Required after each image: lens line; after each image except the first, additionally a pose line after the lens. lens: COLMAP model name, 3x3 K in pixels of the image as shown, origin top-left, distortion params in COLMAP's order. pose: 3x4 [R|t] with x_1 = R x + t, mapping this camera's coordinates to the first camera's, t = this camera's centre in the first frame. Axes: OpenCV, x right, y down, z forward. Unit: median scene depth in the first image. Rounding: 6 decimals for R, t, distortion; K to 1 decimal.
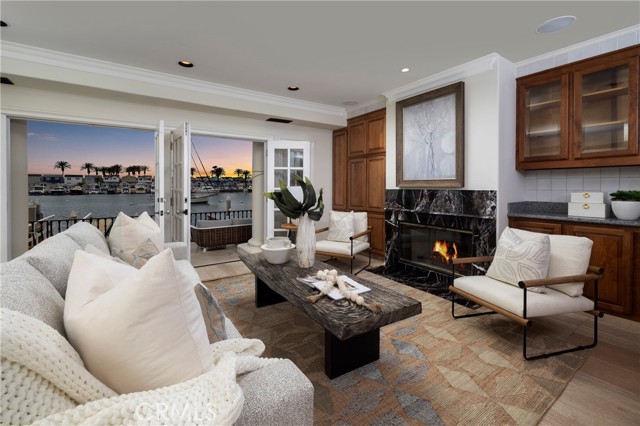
lens RADIAL K [[276.6, 0, 311.1], [0, 276.6, 205.4], [0, 0, 1]] dist [0.004345, 0.000355]
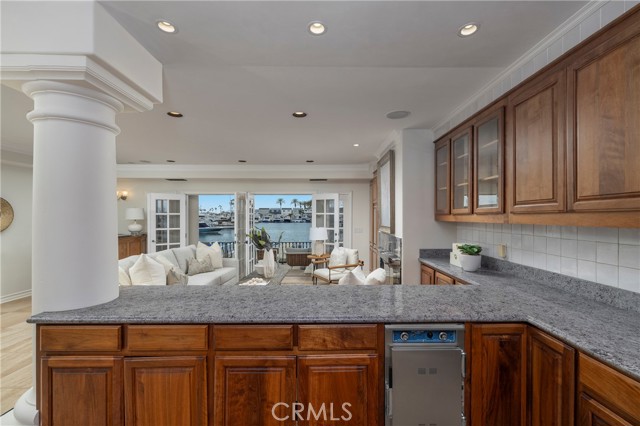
lens RADIAL K [[276.6, 0, 325.7], [0, 276.6, 216.2], [0, 0, 1]] dist [0.004345, 0.000355]
pose [[0.837501, 0.010036, -0.546343, 1.010337], [-0.050373, 0.996992, -0.058903, -0.057780], [0.544109, 0.076852, 0.835487, -0.148520]]
